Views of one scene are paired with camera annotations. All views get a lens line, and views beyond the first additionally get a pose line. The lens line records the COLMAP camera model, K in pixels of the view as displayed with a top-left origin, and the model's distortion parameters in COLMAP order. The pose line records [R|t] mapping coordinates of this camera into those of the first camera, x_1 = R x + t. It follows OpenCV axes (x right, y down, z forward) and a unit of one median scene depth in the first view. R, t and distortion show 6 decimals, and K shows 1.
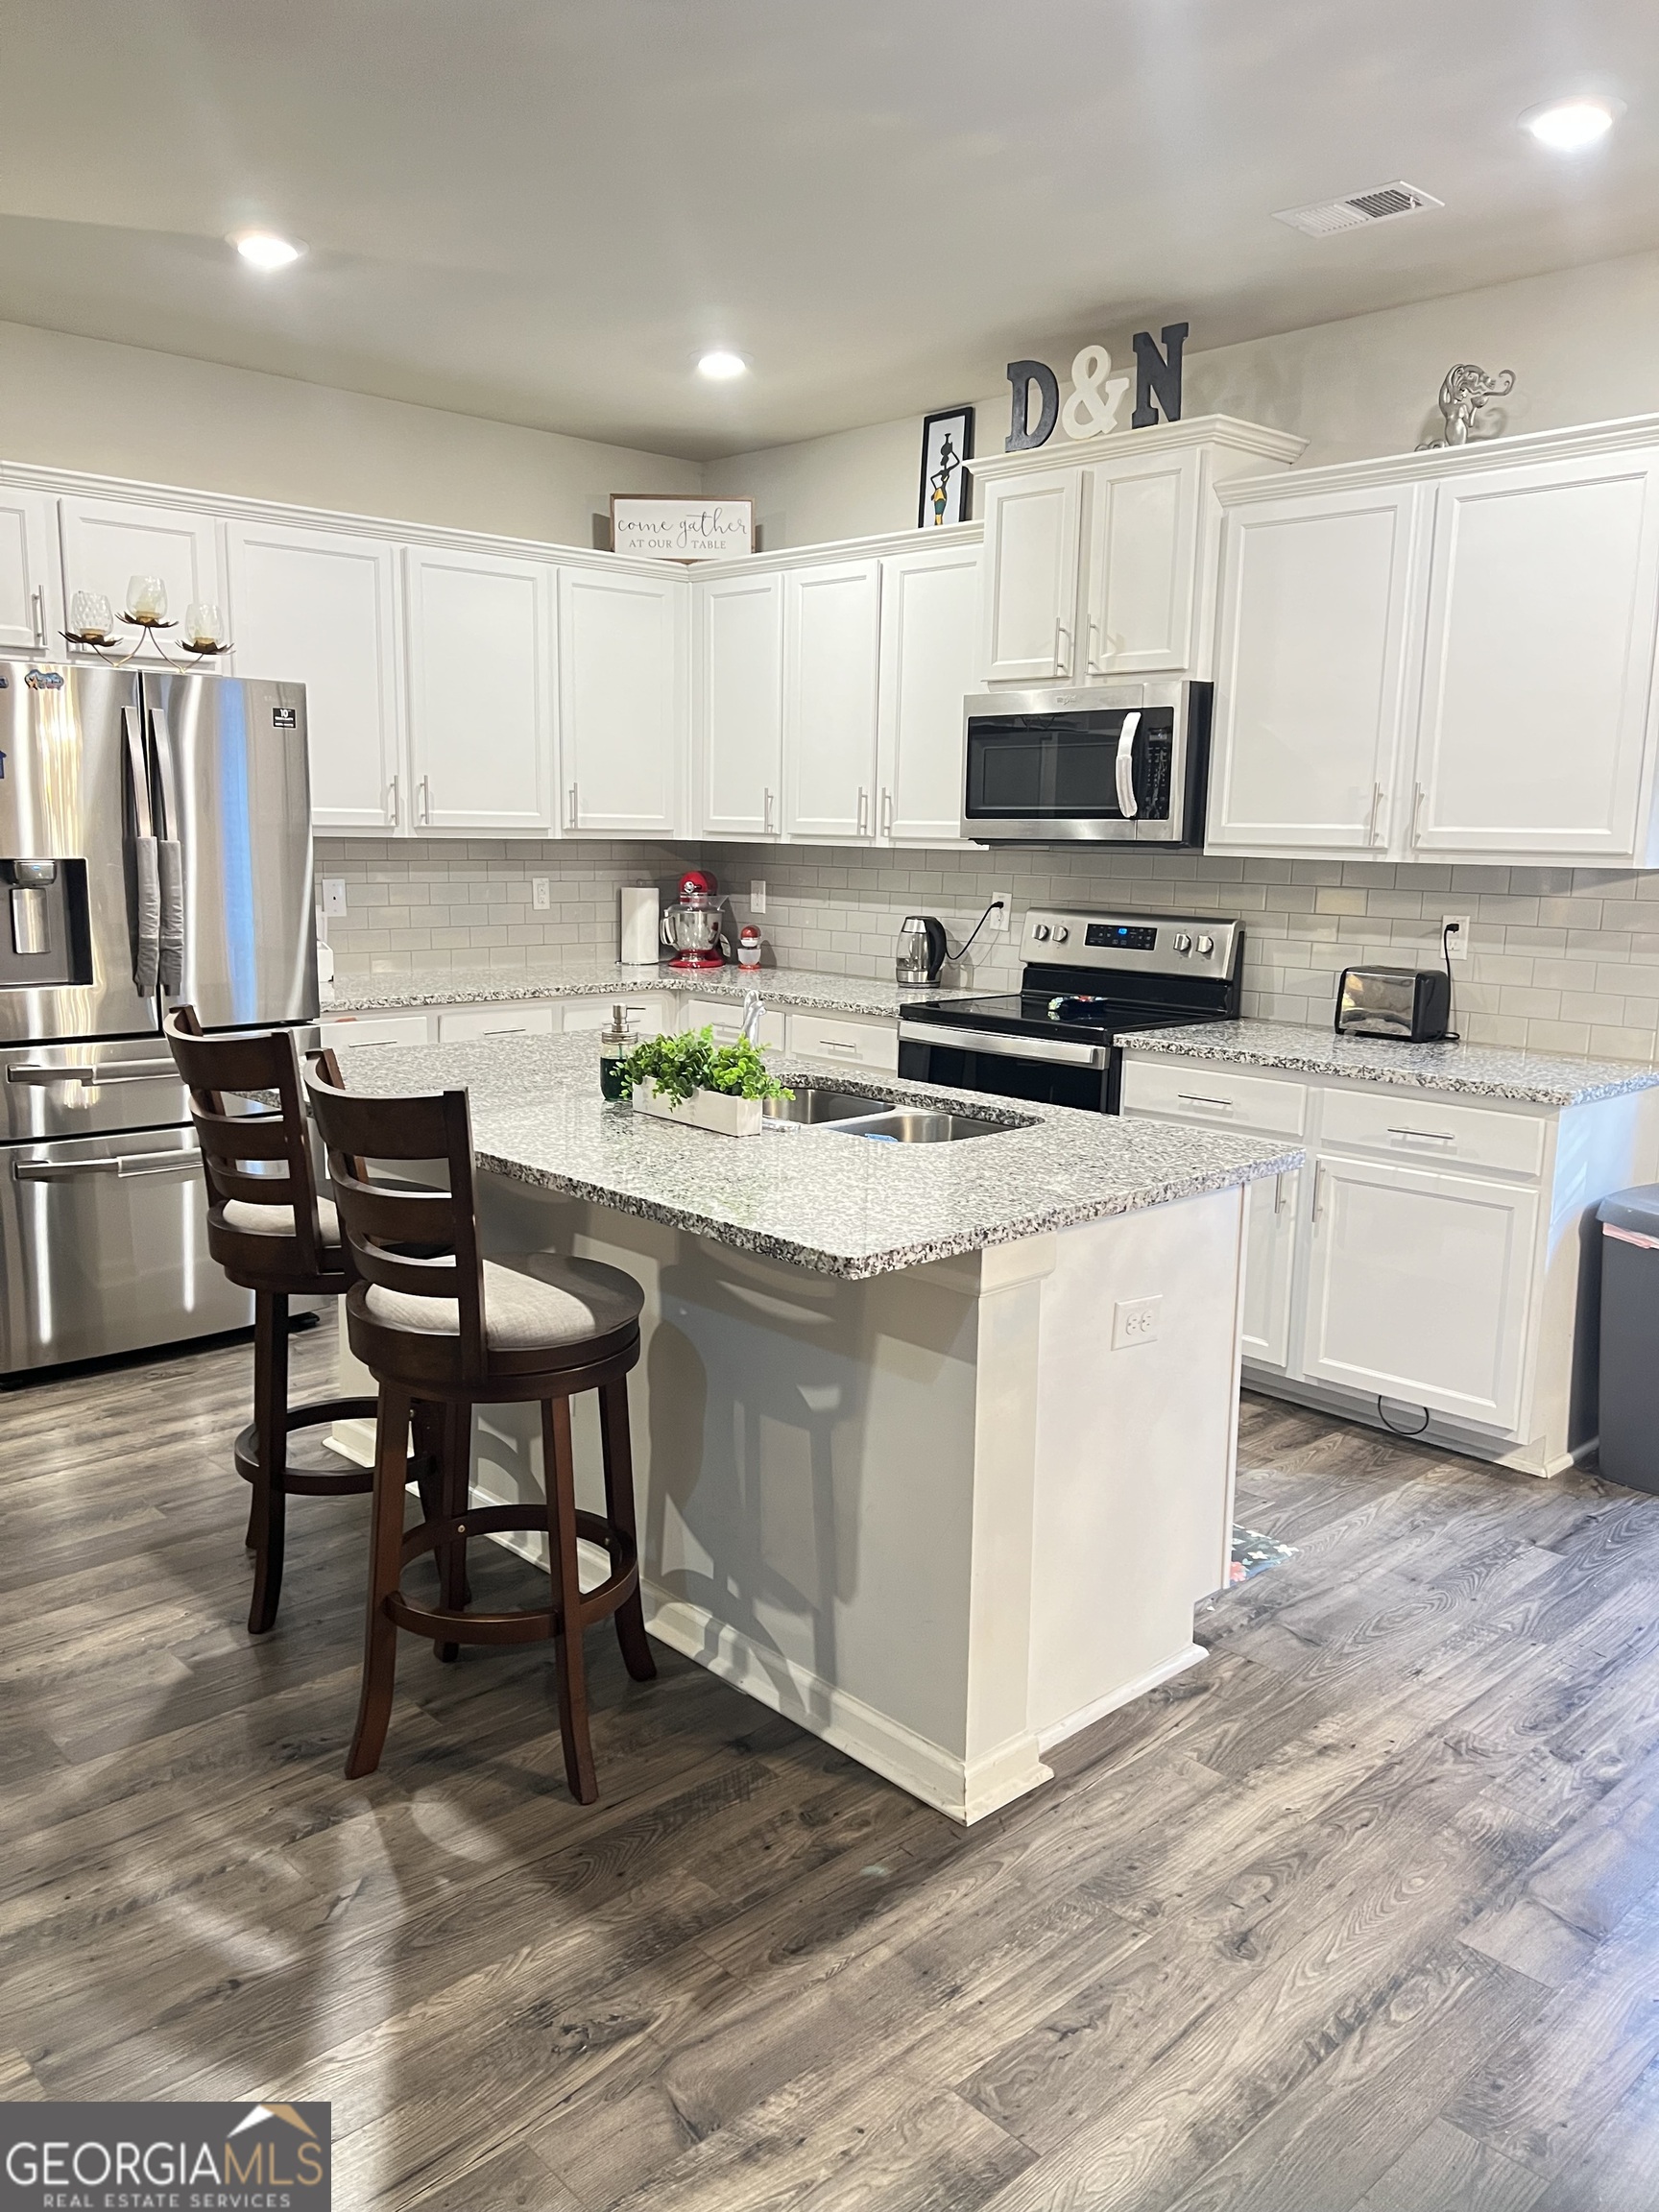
lens RADIAL K [[1703.1, 0, 829.5], [0, 1703.1, 1106.0], [0, 0, 1]] dist [0.082357, -0.082358]
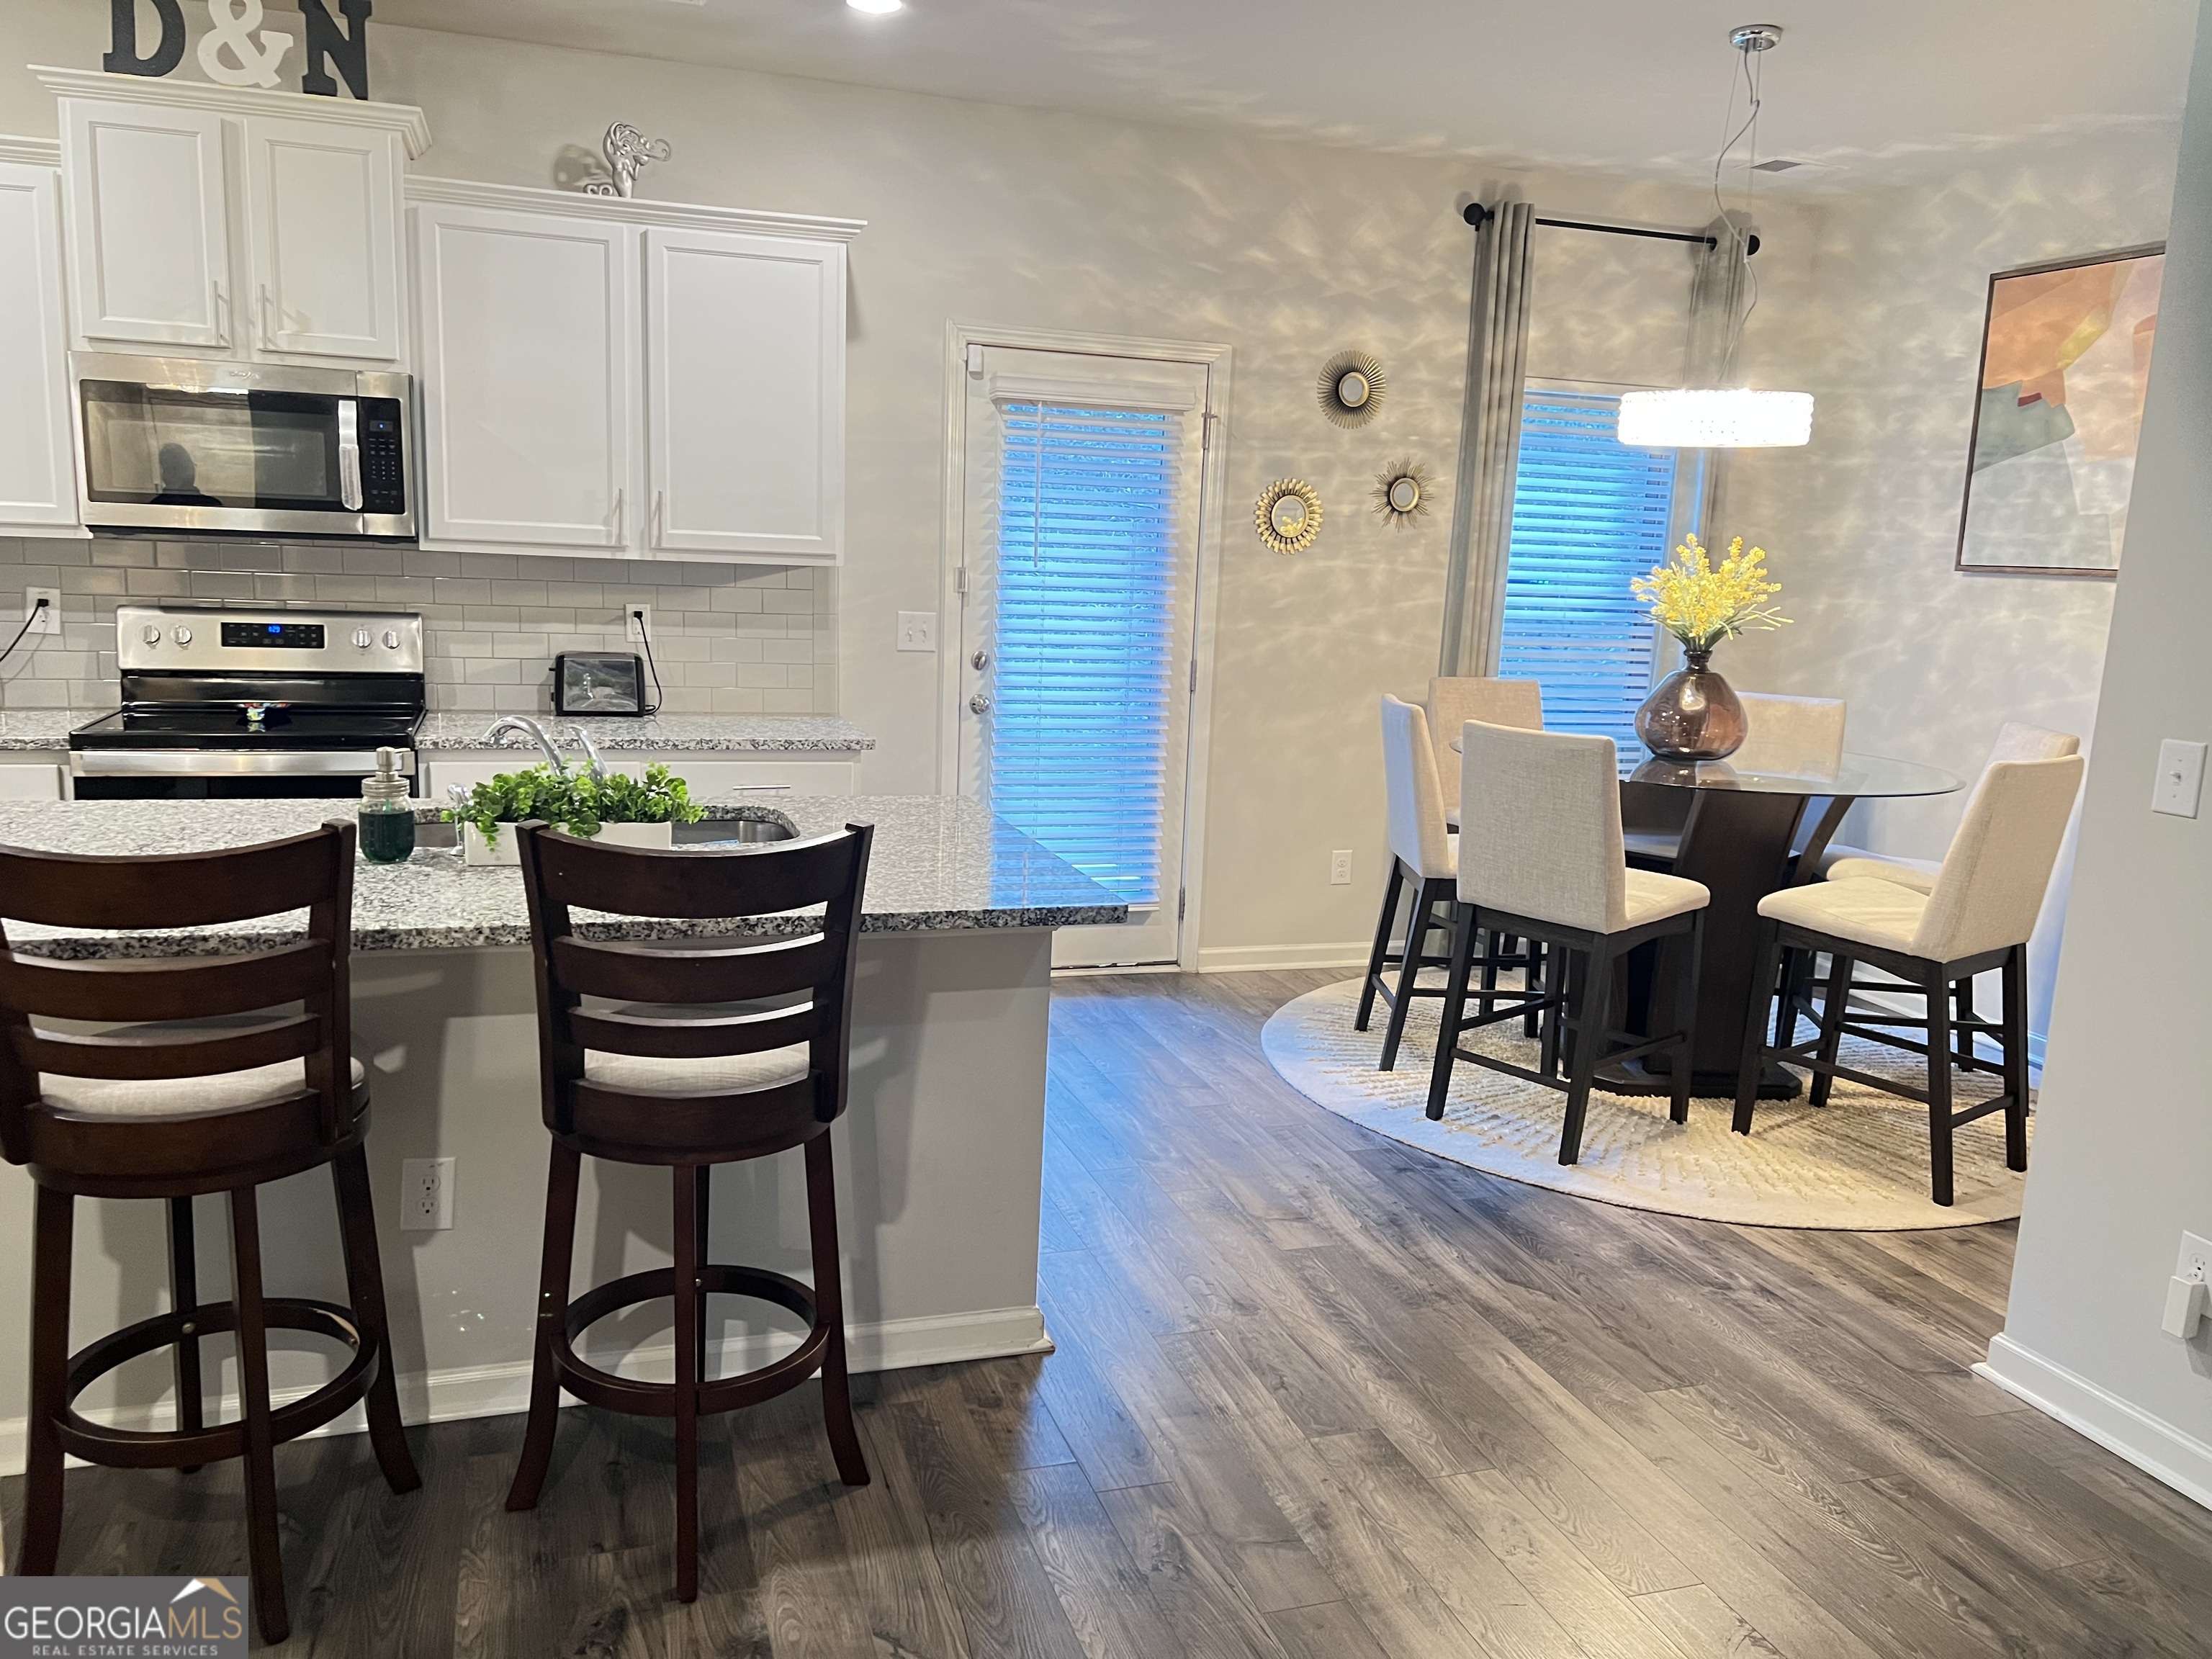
lens RADIAL K [[1703.1, 0, 1106.0], [0, 1703.1, 829.5], [0, 0, 1]] dist [0.082357, -0.082358]
pose [[0.409223, -0.156623, 0.898891, -0.561610], [0.119257, 0.985887, 0.117489, -0.058716], [-0.904607, 0.059119, 0.422126, 0.236262]]
